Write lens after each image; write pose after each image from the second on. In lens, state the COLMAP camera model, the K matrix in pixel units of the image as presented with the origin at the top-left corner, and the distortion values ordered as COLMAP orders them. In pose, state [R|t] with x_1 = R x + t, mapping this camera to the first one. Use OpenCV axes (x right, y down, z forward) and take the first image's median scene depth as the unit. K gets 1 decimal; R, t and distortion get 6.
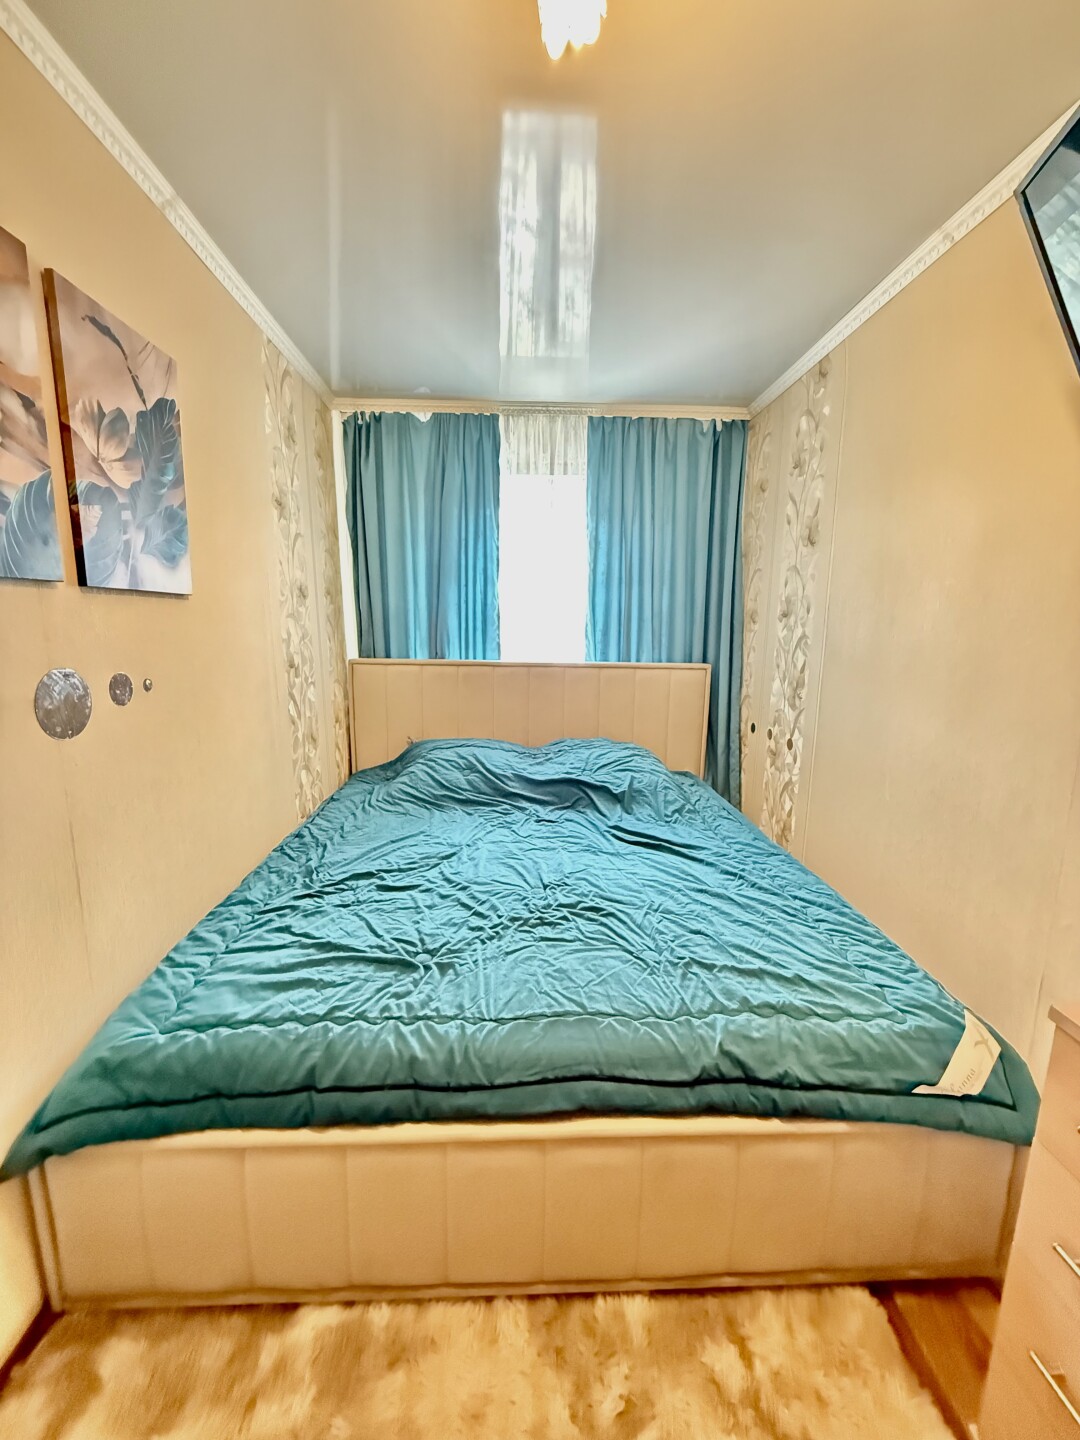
lens RADIAL K [[594.2, 0, 540.0], [0, 594.2, 720.0], [0, 0, 1]] dist [0.008067, 0.000105]
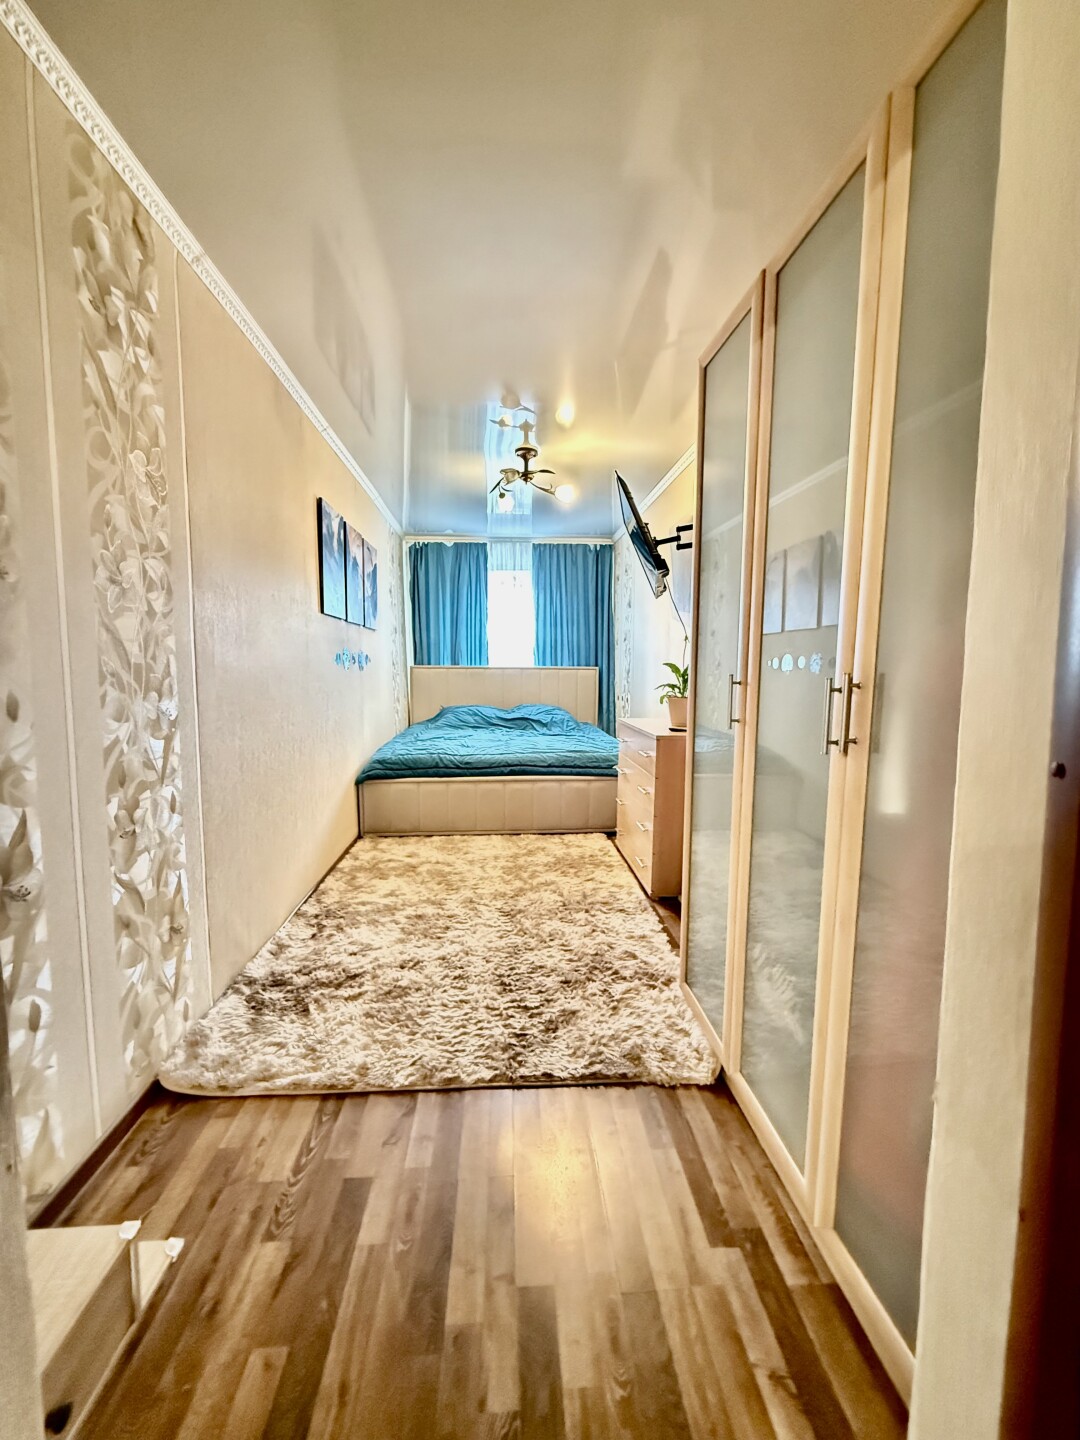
lens RADIAL K [[594.2, 0, 540.0], [0, 594.2, 720.0], [0, 0, 1]] dist [0.008067, 0.000105]
pose [[0.999598, -0.012953, 0.025236, 0.054907], [0.014797, 0.997124, -0.074323, 0.251817], [-0.024201, 0.074667, 0.996915, -1.037412]]
